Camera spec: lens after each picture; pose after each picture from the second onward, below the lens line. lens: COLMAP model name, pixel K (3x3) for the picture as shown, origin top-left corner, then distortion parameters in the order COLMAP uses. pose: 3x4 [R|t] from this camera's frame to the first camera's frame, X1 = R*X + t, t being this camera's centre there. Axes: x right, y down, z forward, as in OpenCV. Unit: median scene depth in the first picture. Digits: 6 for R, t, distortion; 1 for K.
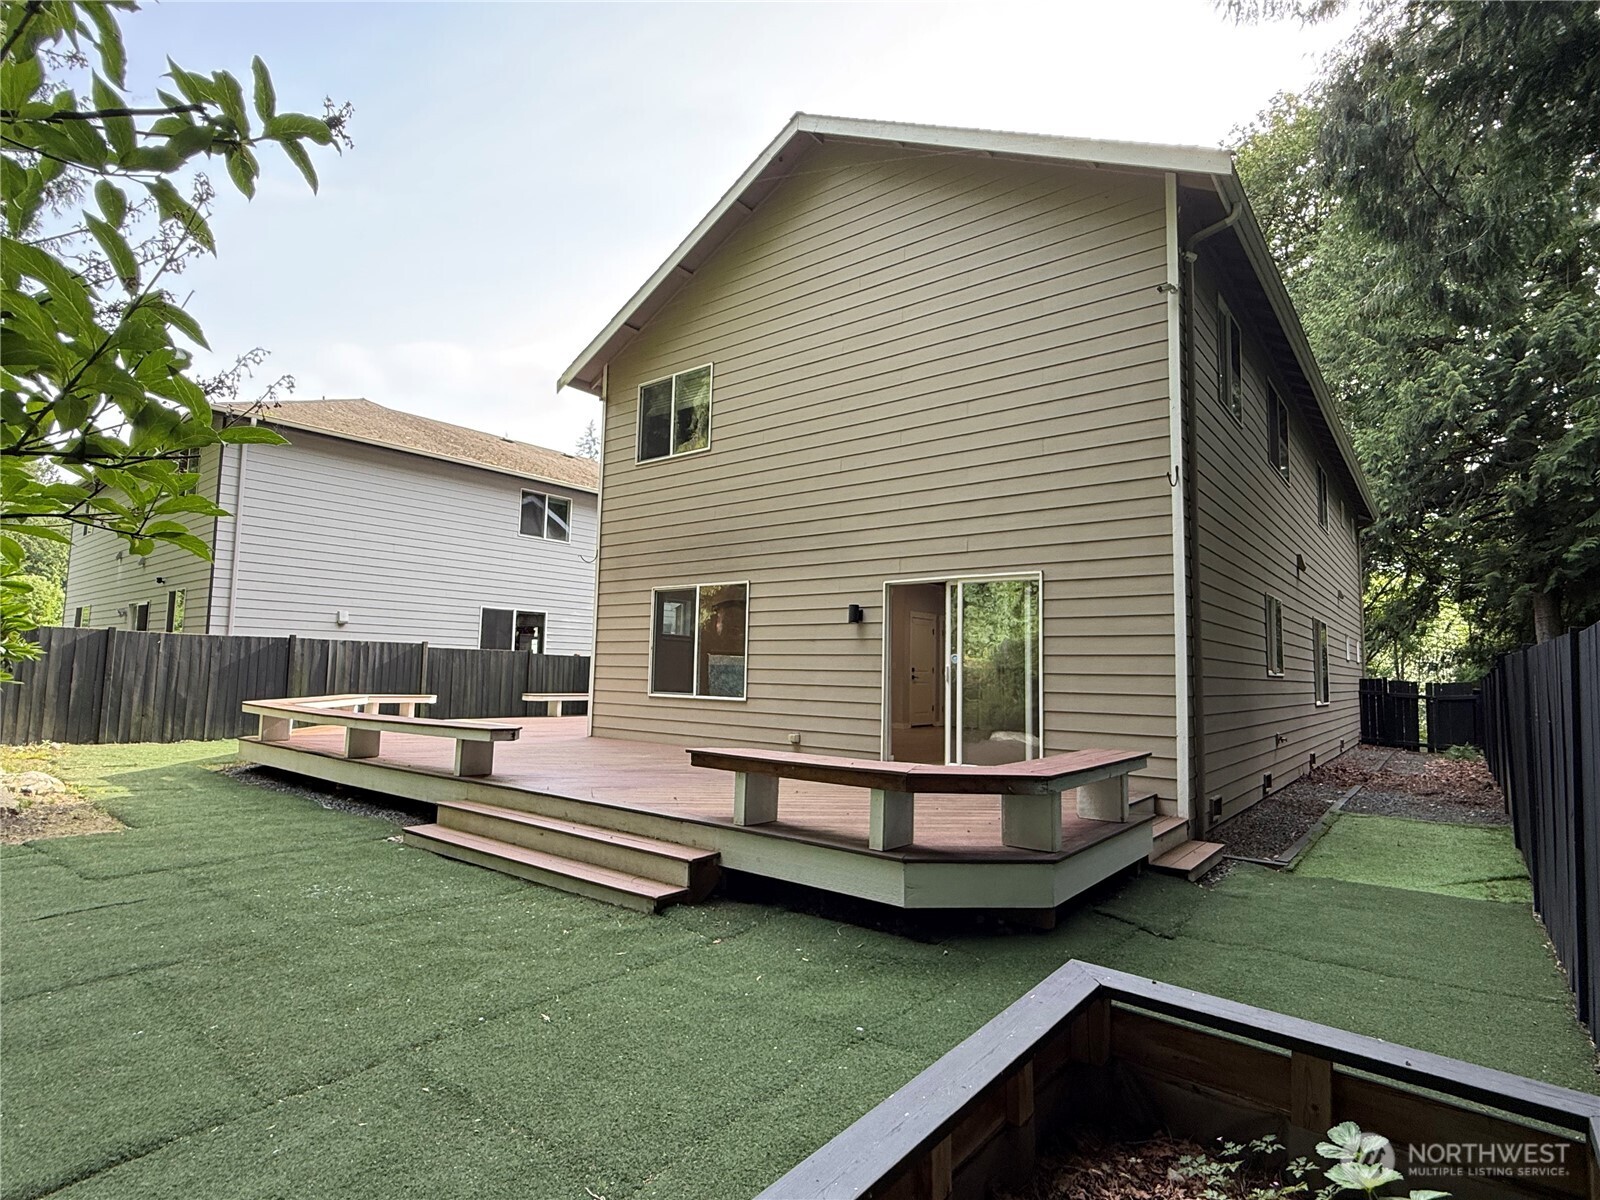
lens RADIAL K [[829.4, 0, 796.9], [0, 829.4, 599.1], [0, 0, 1]] dist [0.003715, 0.002580]
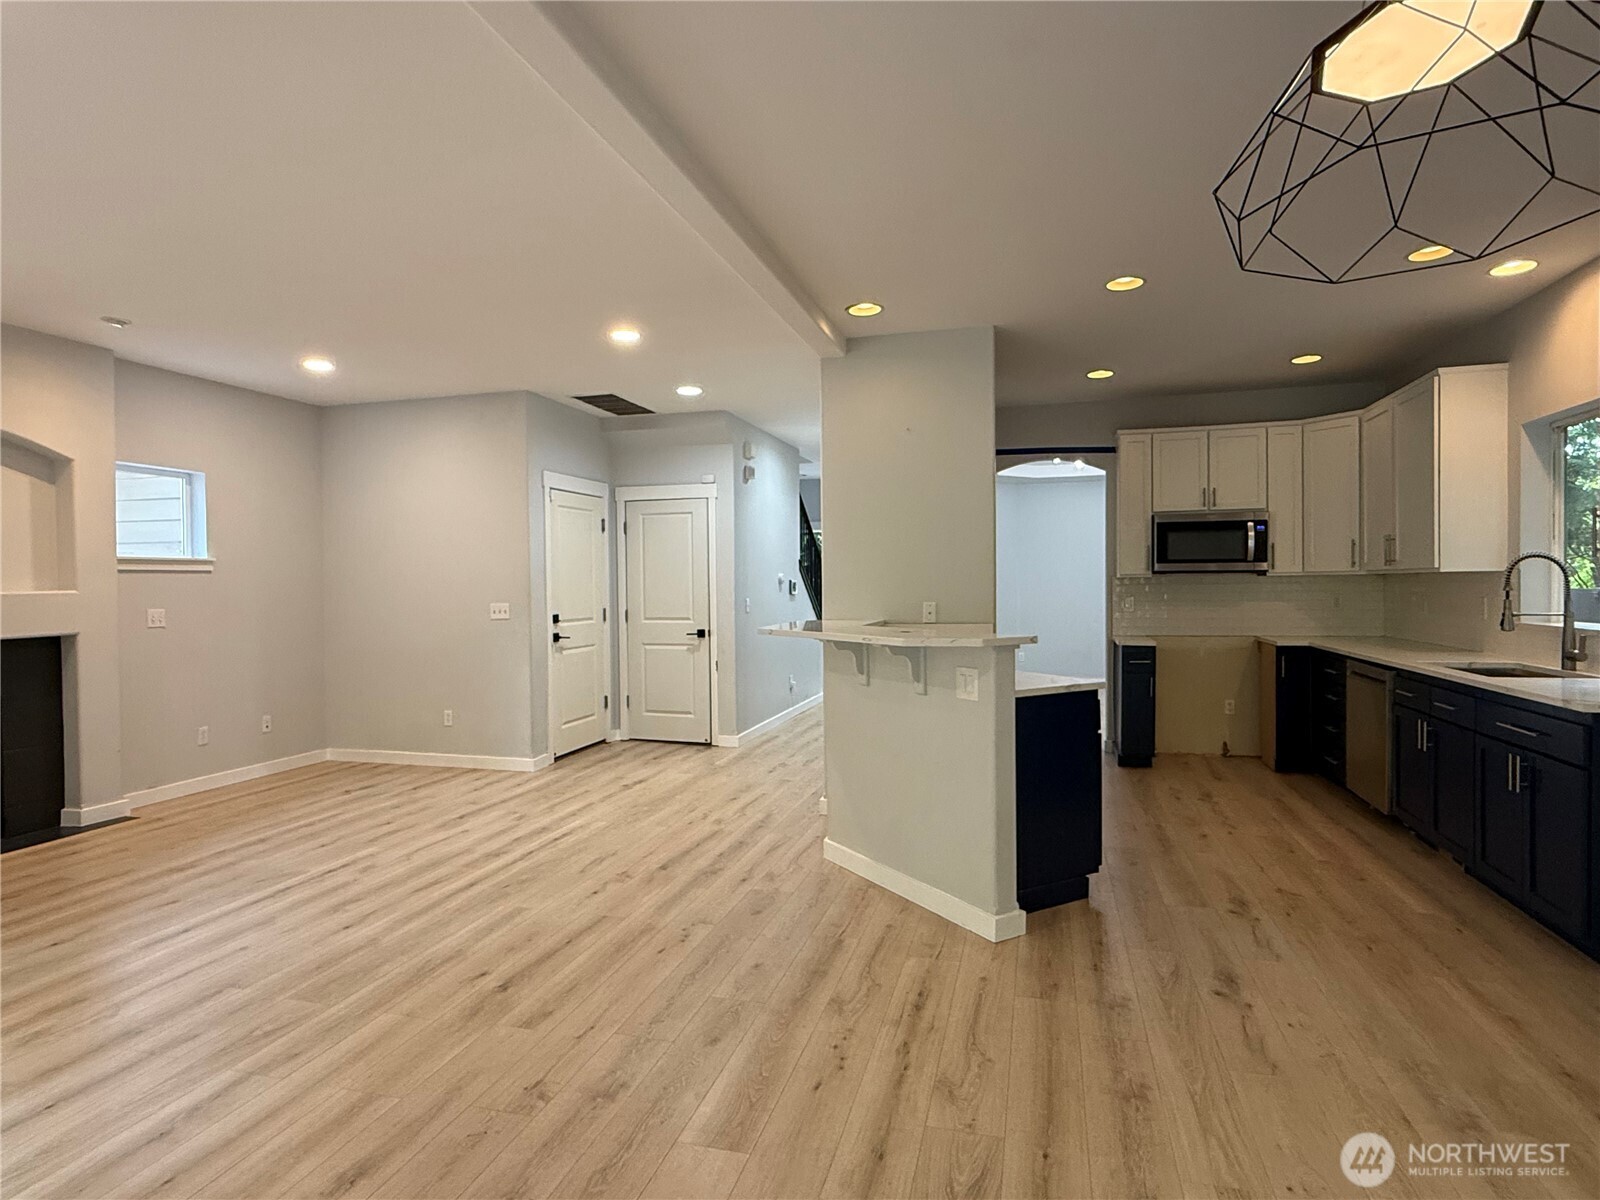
lens RADIAL K [[885.9, 0, 802.2], [0, 885.9, 602.6], [0, 0, 1]] dist [0.000956, 0.001715]
pose [[0.920385, -0.041061, 0.388852, 0.082947], [-0.000700, 0.994296, 0.106652, 0.031274], [-0.391013, -0.098433, 0.915106, 0.556835]]
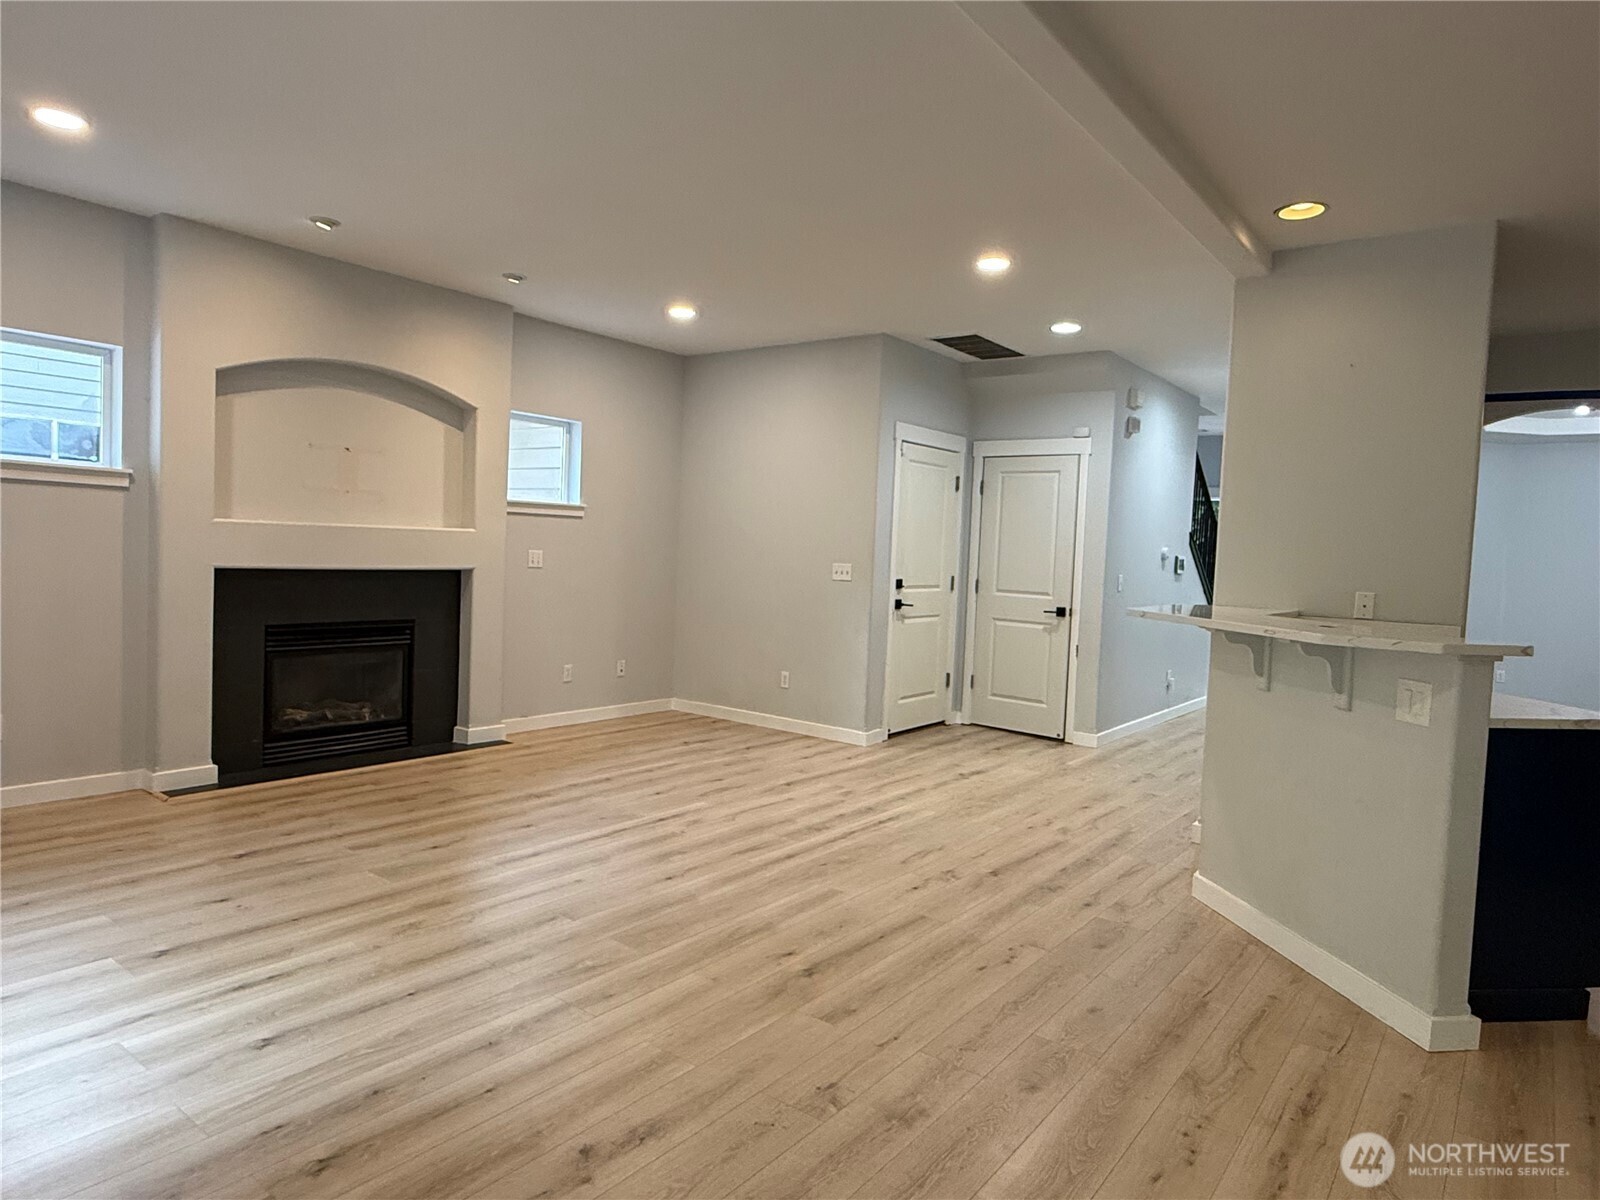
lens RADIAL K [[982.0, 0, 799.1], [0, 982.0, 599.7], [0, 0, 1]] dist [-0.000556, 0.005526]
pose [[0.999663, 0.018051, 0.018632, 0.087120], [-0.020429, 0.990427, 0.136515, 0.033171], [-0.015990, -0.136850, 0.990463, 0.563199]]
